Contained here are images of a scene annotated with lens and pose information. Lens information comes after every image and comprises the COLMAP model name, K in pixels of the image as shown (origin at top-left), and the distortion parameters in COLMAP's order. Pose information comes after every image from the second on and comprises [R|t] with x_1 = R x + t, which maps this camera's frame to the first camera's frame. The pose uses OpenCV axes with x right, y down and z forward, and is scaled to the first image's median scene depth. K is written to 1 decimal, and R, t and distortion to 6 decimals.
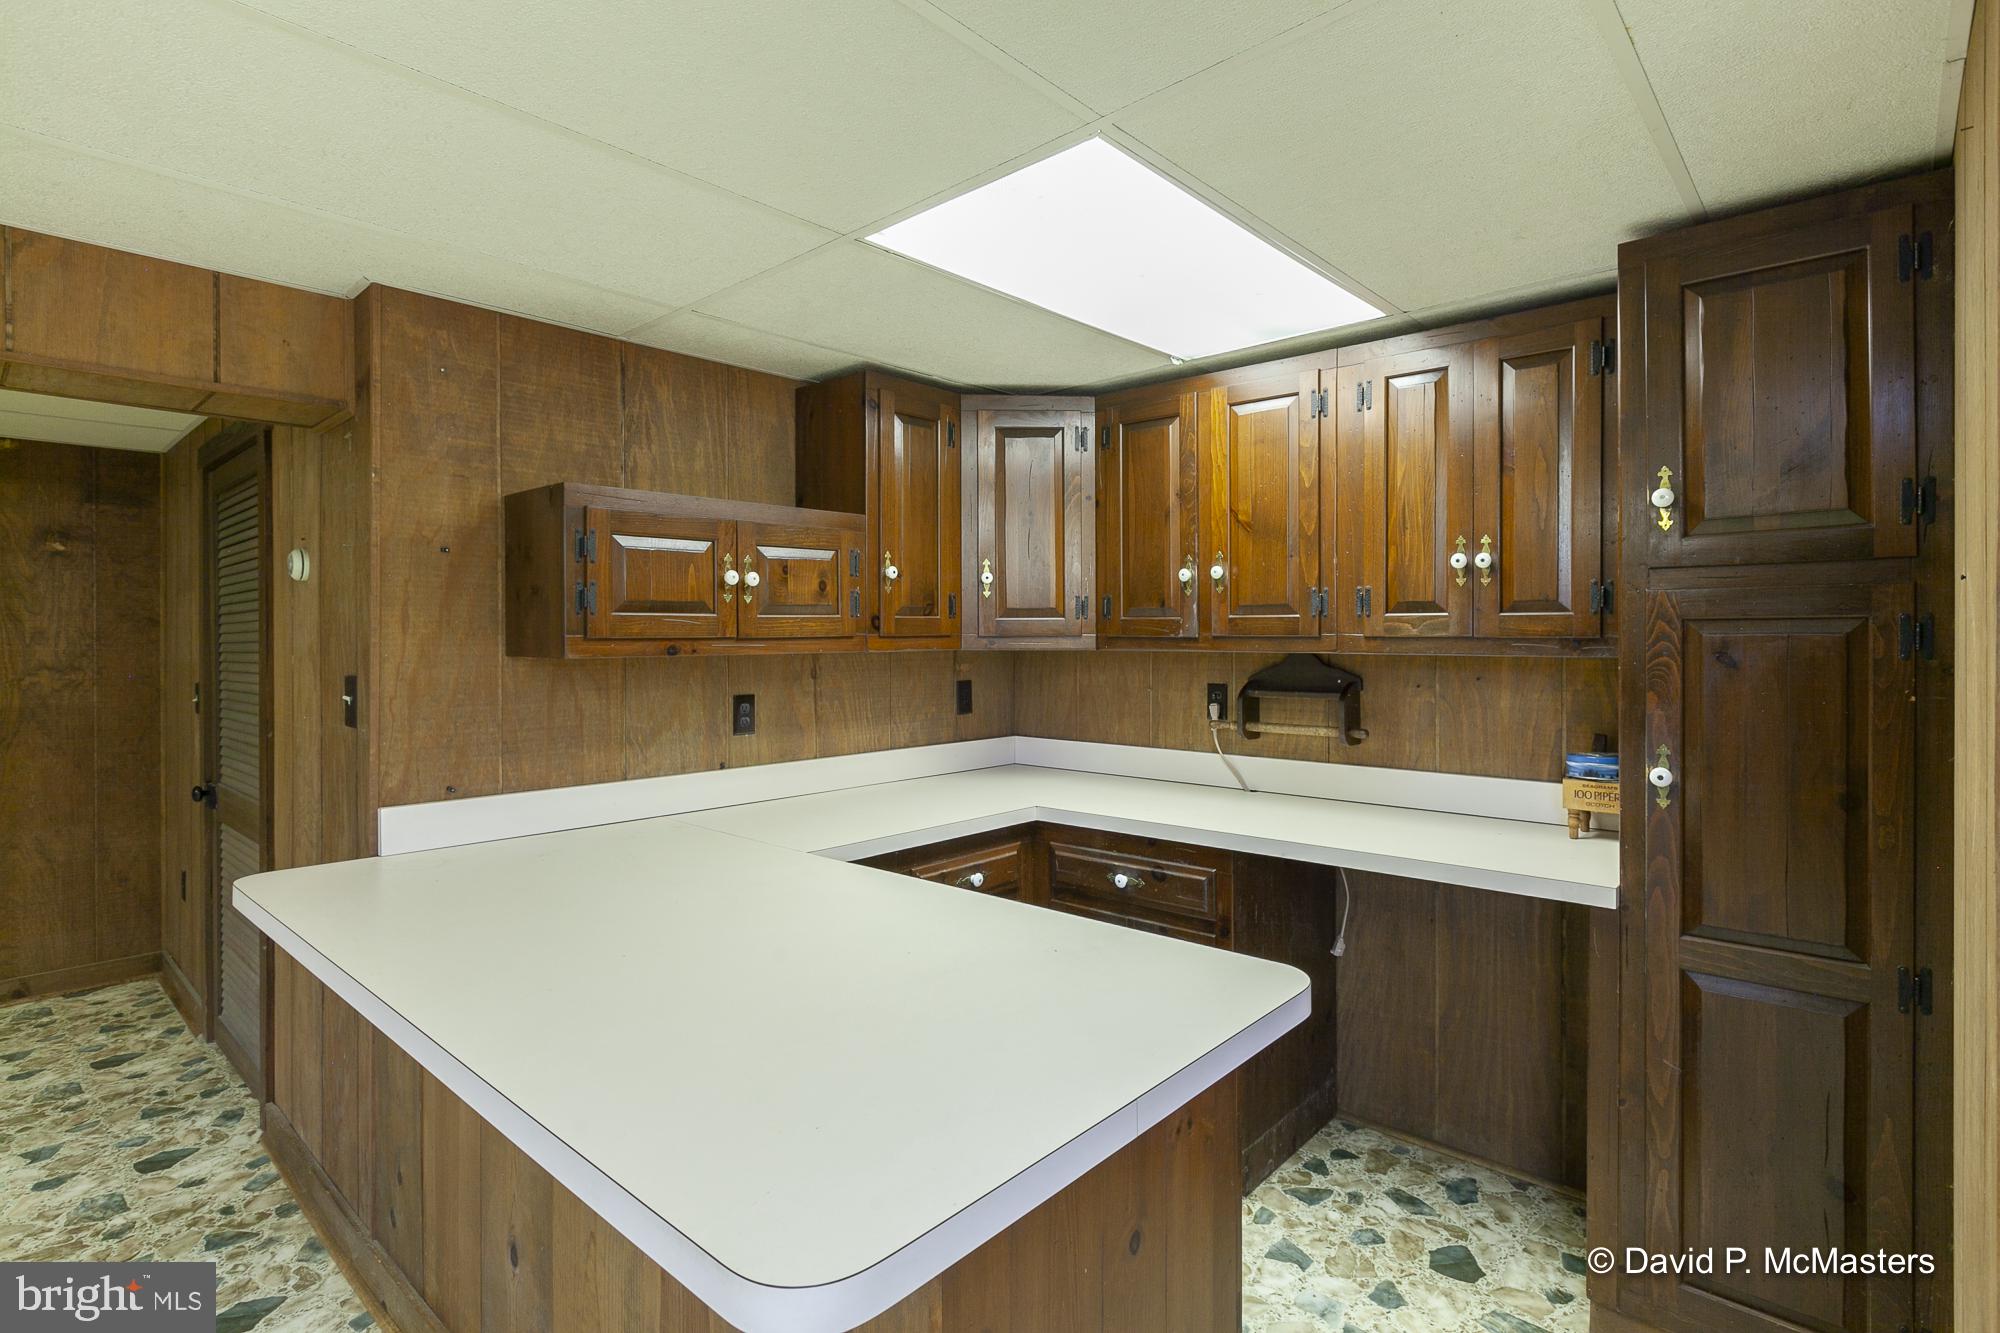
lens RADIAL K [[953.7, 0, 1000.8], [0, 953.7, 673.3], [0, 0, 1]] dist [-0.002667, -0.000359]
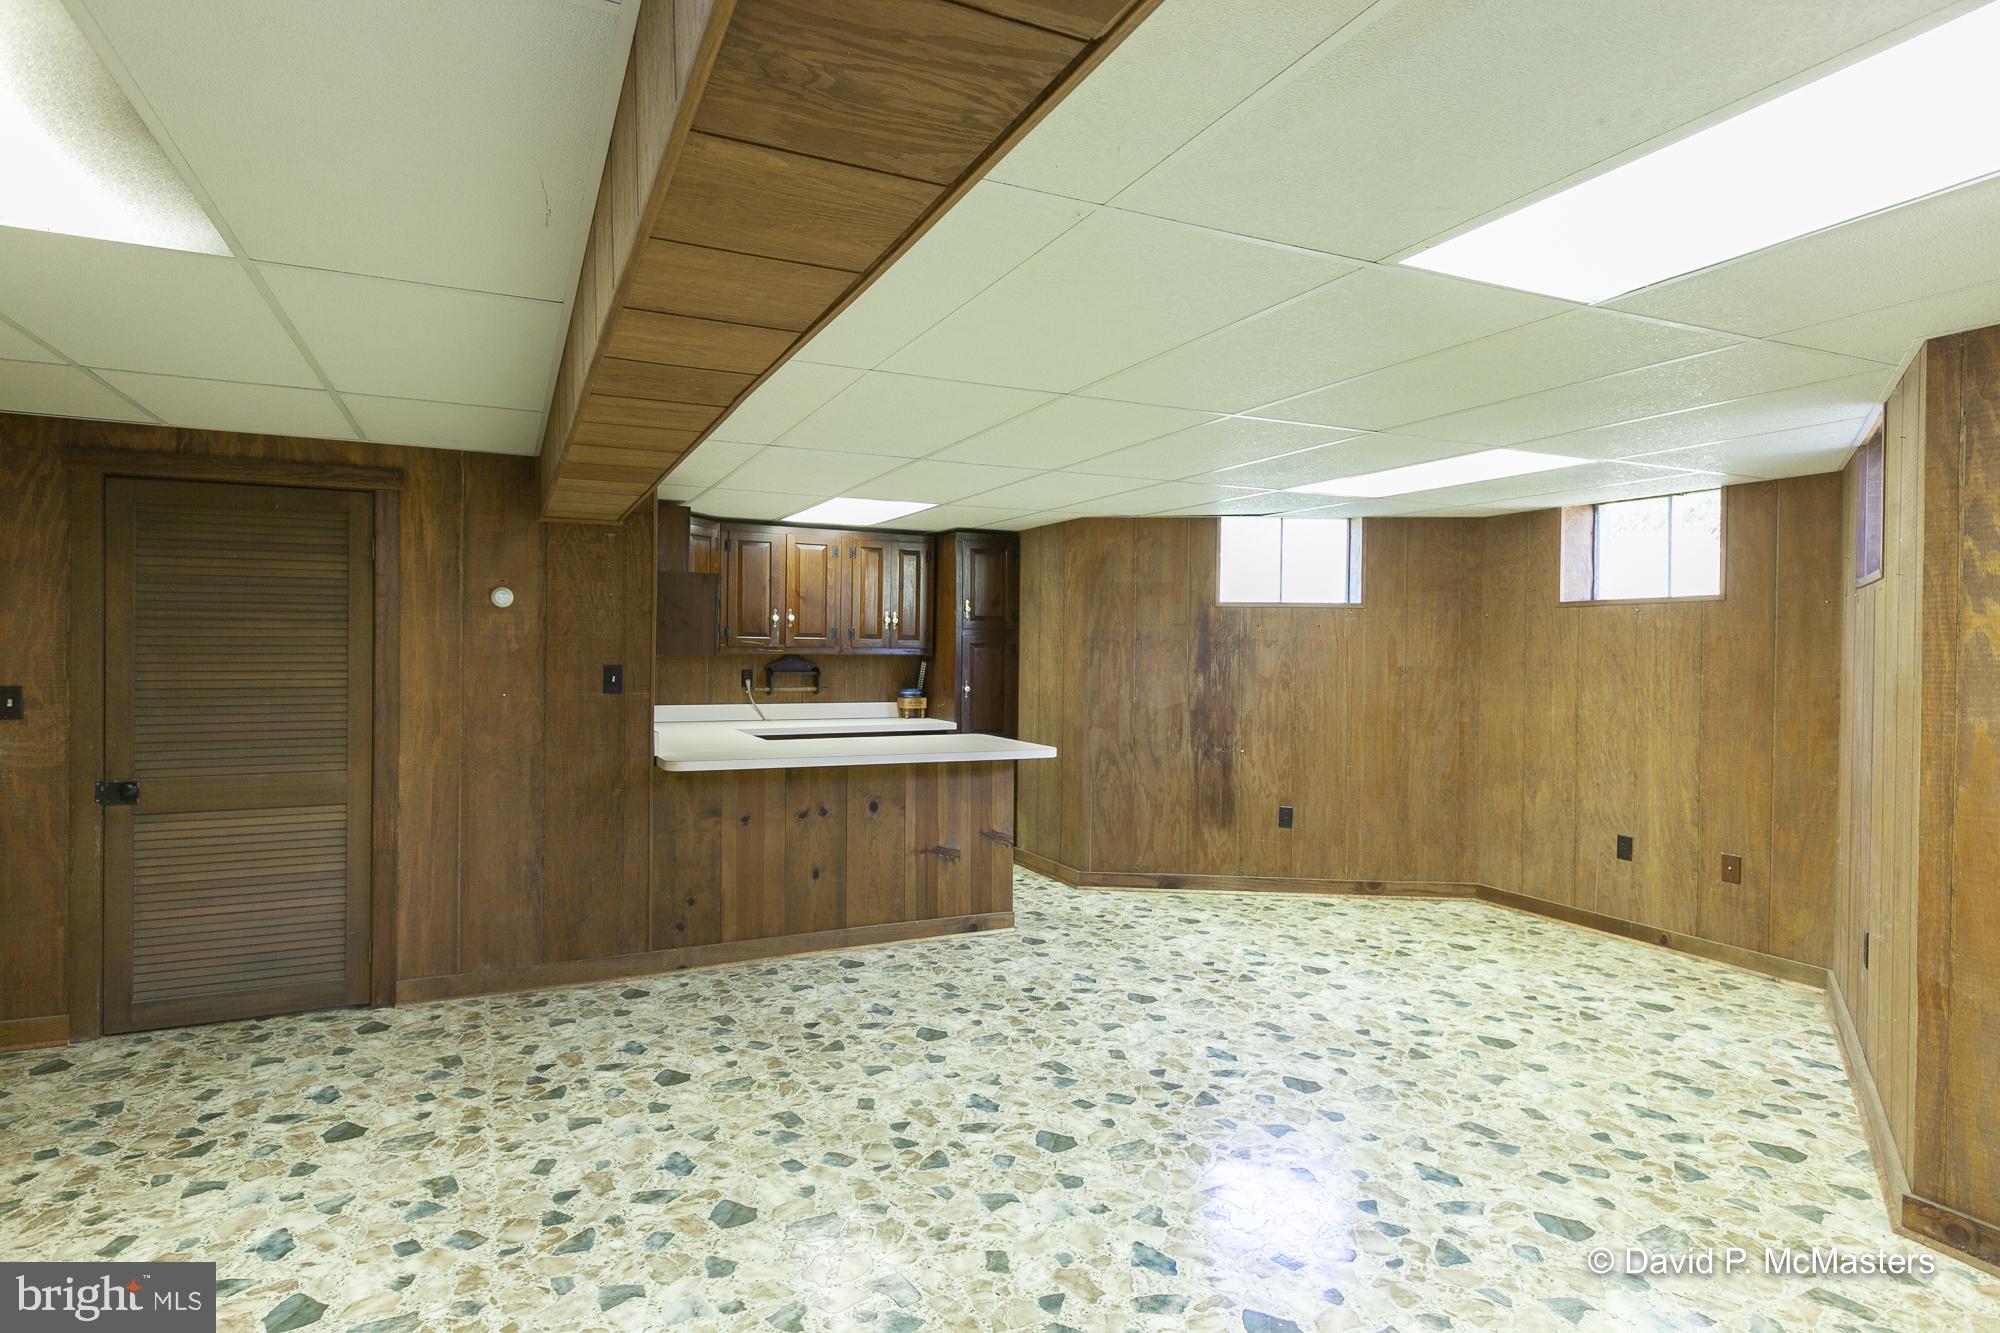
lens RADIAL K [[1064.7, 0, 1012.1], [0, 1064.7, 661.2], [0, 0, 1]] dist [0.002967, 0.000459]
pose [[0.370103, -0.003853, 0.928983, -1.644598], [0.019783, 0.999797, -0.003735, 0.013089], [-0.928780, 0.019760, 0.370104, -0.348719]]
